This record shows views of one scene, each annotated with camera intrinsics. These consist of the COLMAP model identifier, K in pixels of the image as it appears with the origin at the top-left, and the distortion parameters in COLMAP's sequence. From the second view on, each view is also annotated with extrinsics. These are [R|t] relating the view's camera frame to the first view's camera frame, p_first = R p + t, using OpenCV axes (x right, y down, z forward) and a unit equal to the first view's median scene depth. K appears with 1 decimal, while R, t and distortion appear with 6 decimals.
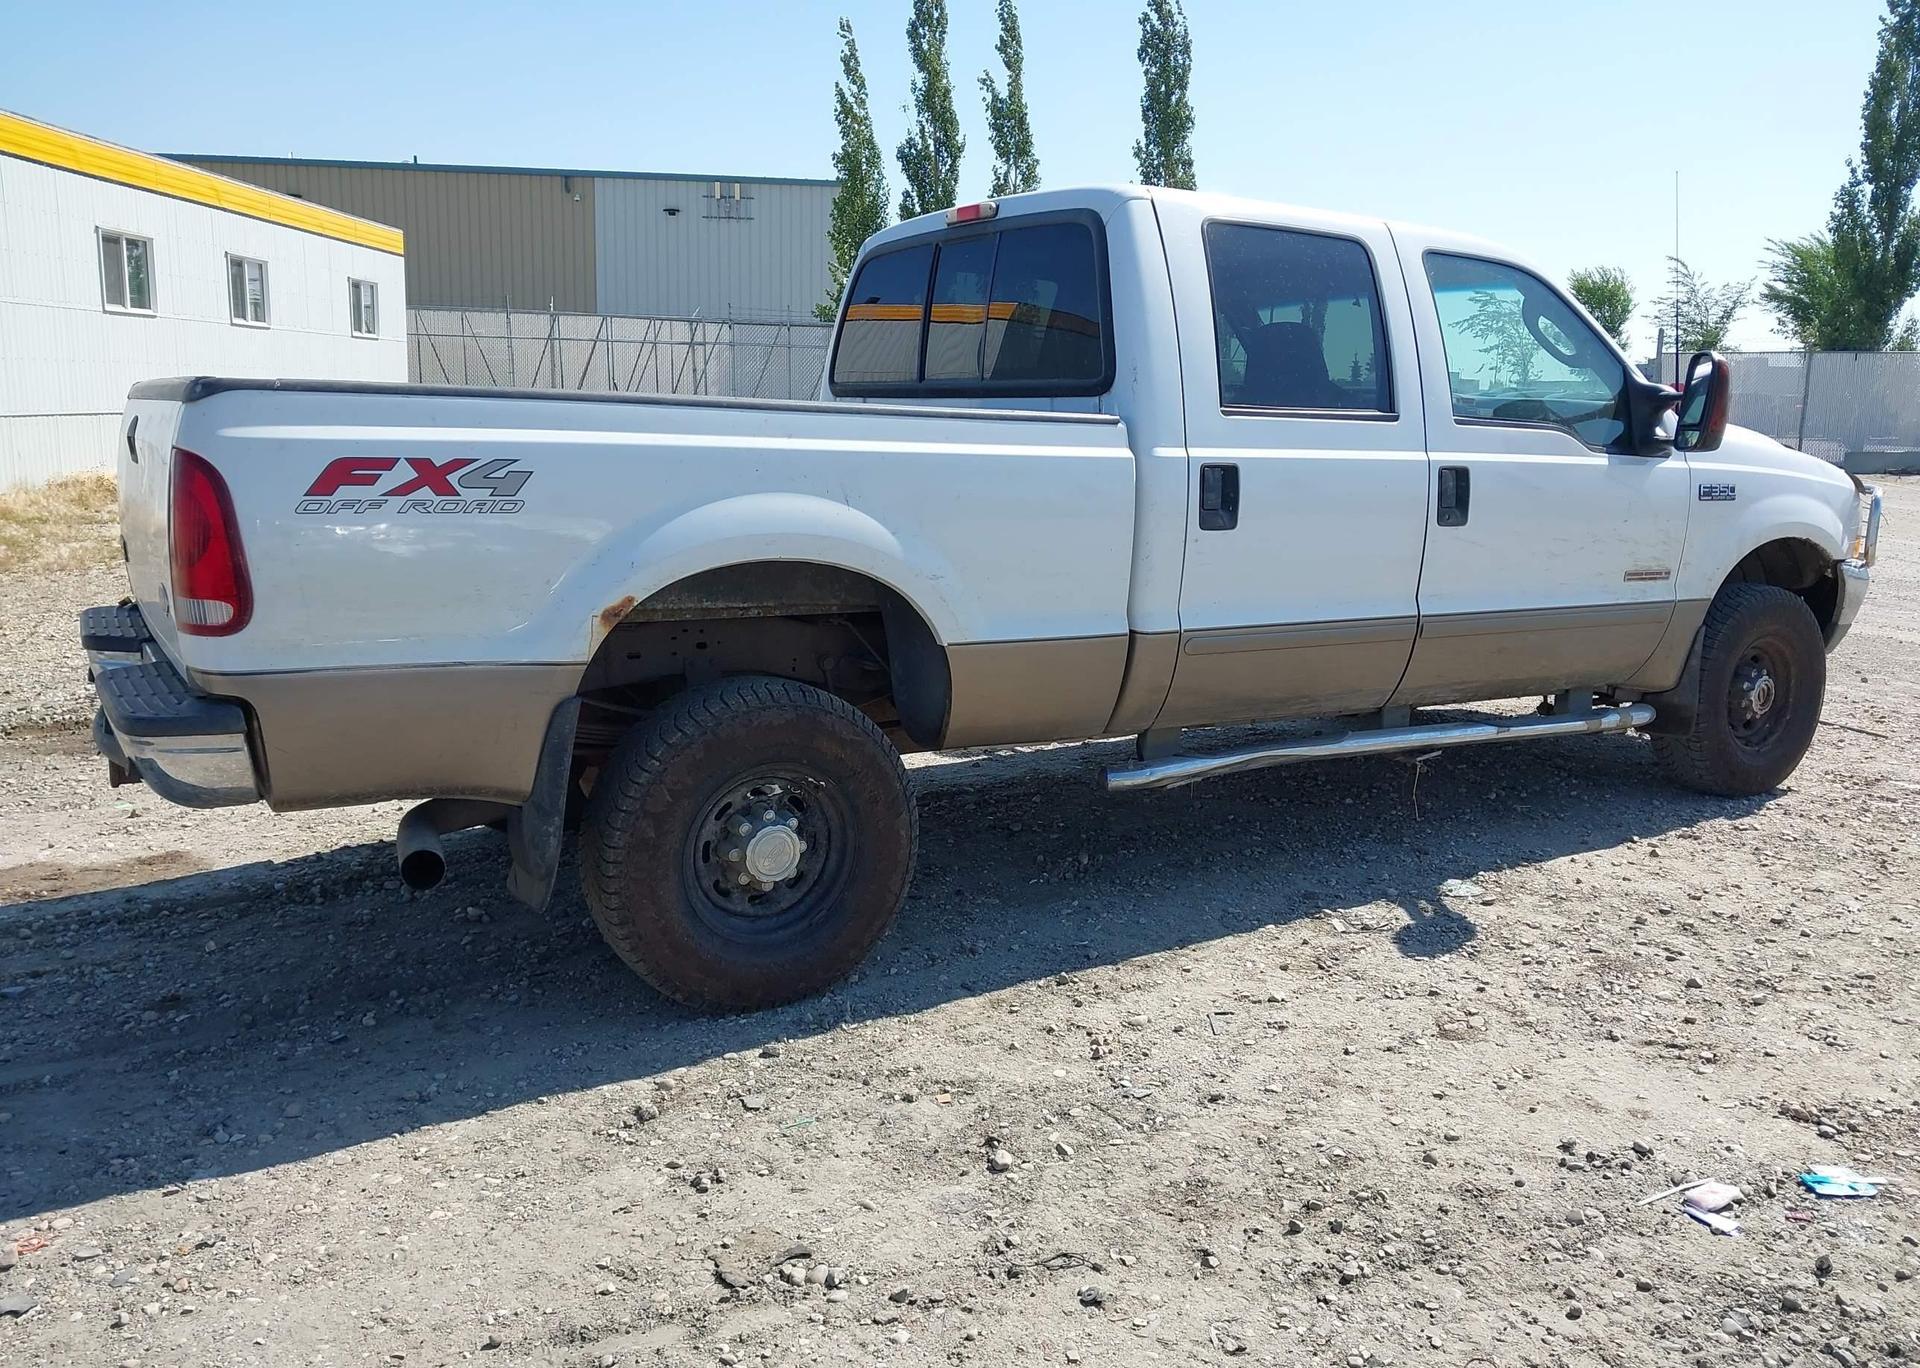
lens RADIAL K [[1526.1, 0, 973.6], [0, 1526.1, 678.2], [0, 0, 1]] dist [0.038180, -0.052904]
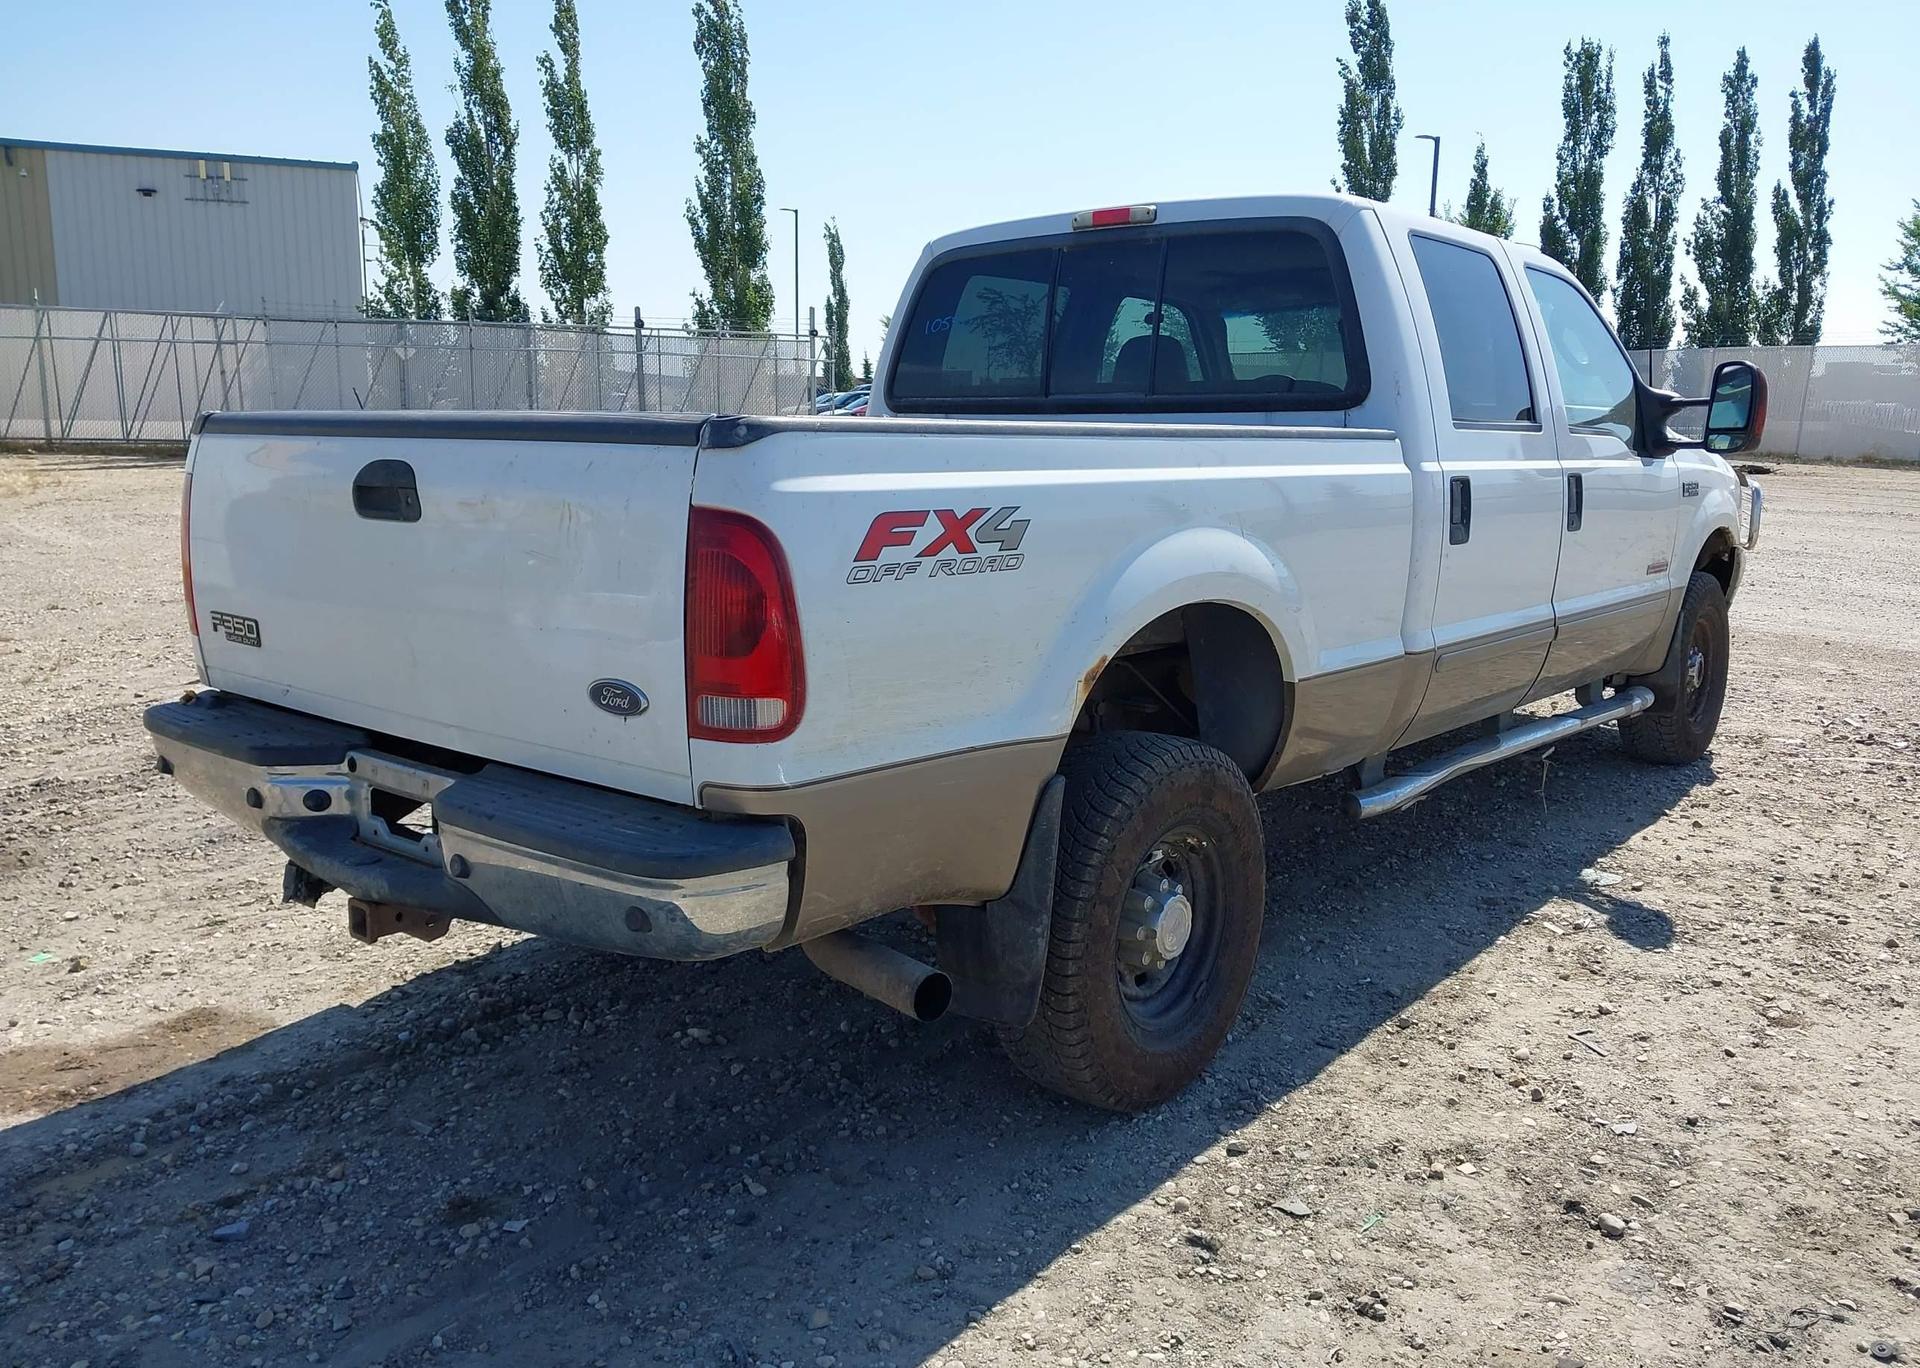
lens RADIAL K [[1526.1, 0, 975.1], [0, 1526.1, 688.1], [0, 0, 1]] dist [0.038180, -0.052904]
pose [[0.946768, -0.071288, 0.313926, -0.410848], [0.068891, 0.997448, 0.018735, -0.041102], [-0.314460, 0.003889, 0.949263, 0.140917]]
